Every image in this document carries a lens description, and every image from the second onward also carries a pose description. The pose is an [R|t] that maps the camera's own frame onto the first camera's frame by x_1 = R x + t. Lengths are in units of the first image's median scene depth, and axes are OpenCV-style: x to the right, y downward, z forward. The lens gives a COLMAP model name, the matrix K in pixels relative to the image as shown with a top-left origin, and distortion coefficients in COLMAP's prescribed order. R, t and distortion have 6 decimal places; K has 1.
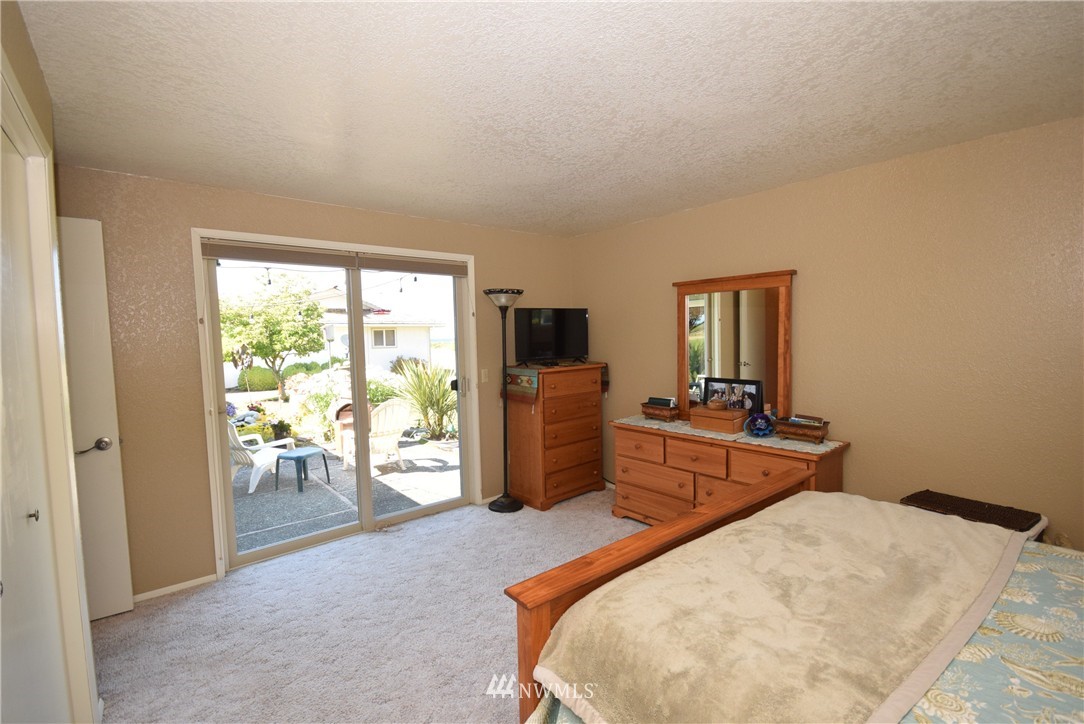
lens RADIAL K [[480.8, 0, 537.0], [0, 480.8, 365.4], [0, 0, 1]] dist [0.002151, 0.000112]
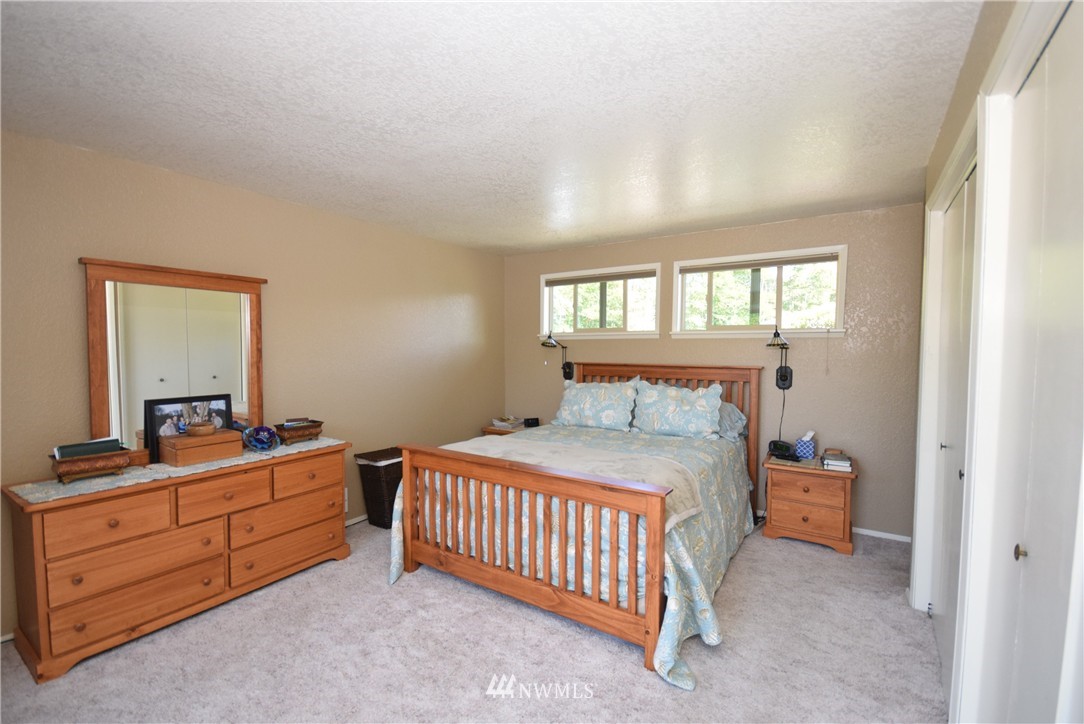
lens RADIAL K [[480.8, 0, 536.4], [0, 480.8, 364.7], [0, 0, 1]] dist [0.002151, 0.000112]
pose [[-0.298951, -0.019139, 0.954076, -0.542482], [0.059217, 0.997500, 0.038565, -0.022488], [-0.952429, 0.068027, -0.297071, 0.687440]]
